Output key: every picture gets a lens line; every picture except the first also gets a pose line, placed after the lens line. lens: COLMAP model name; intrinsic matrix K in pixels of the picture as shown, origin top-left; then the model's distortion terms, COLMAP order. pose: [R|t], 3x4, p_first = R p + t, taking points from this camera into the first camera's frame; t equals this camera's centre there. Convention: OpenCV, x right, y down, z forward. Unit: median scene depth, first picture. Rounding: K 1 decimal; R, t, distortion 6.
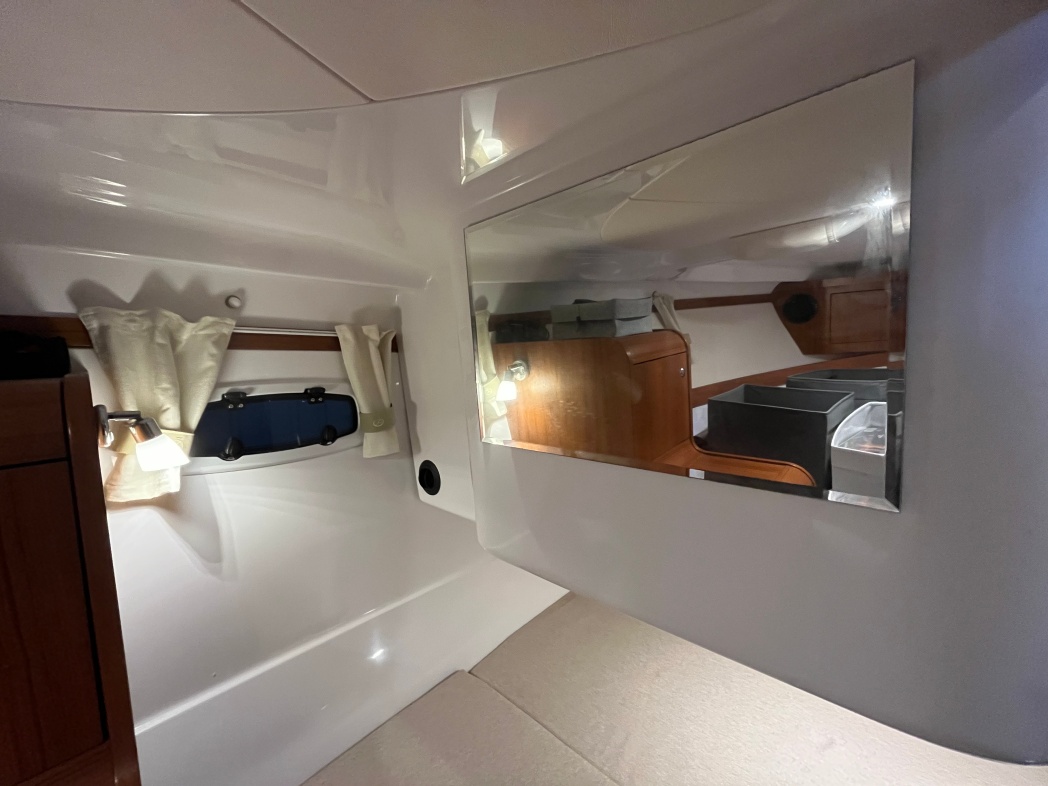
lens RADIAL K [[424.0, 0, 522.8], [0, 424.0, 391.5], [0, 0, 1]] dist [-0.008284, 0.000444]
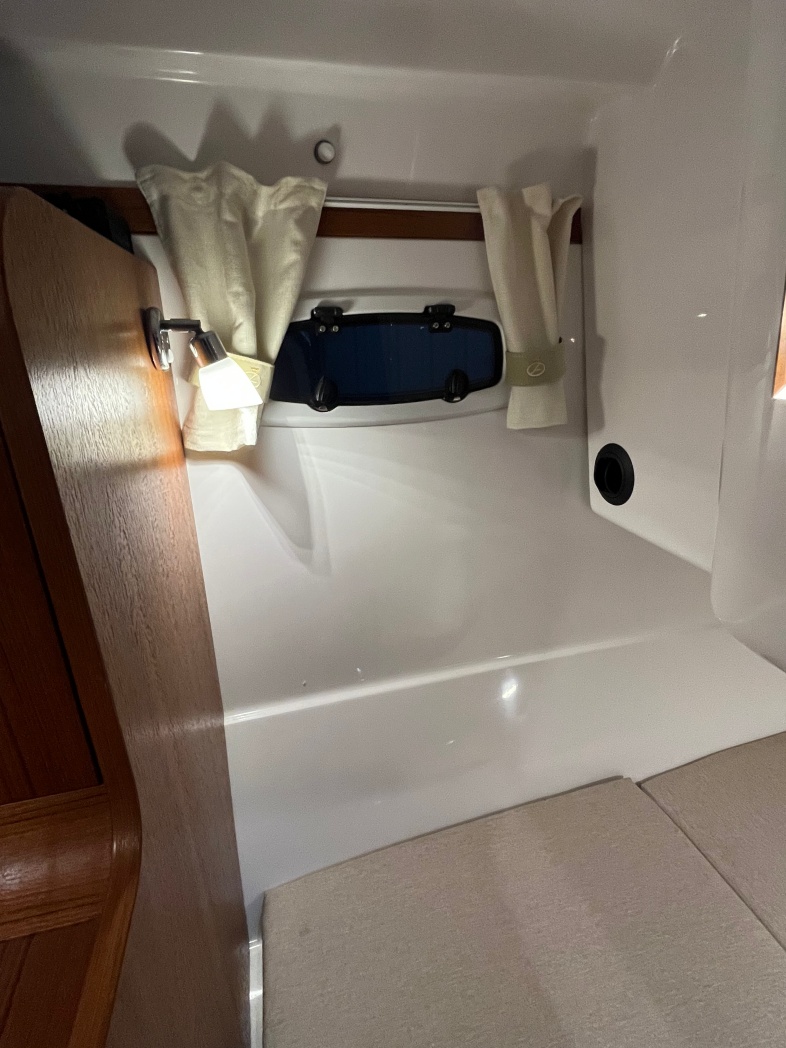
lens RADIAL K [[564.6, 0, 393.0], [0, 564.6, 524.0], [0, 0, 1]] dist [-0.000882, -0.000725]
pose [[0.843836, 0.167283, -0.509860, -0.091345], [-0.020079, 0.959344, 0.281525, 0.075074], [0.536225, -0.227324, 0.812888, 0.261571]]
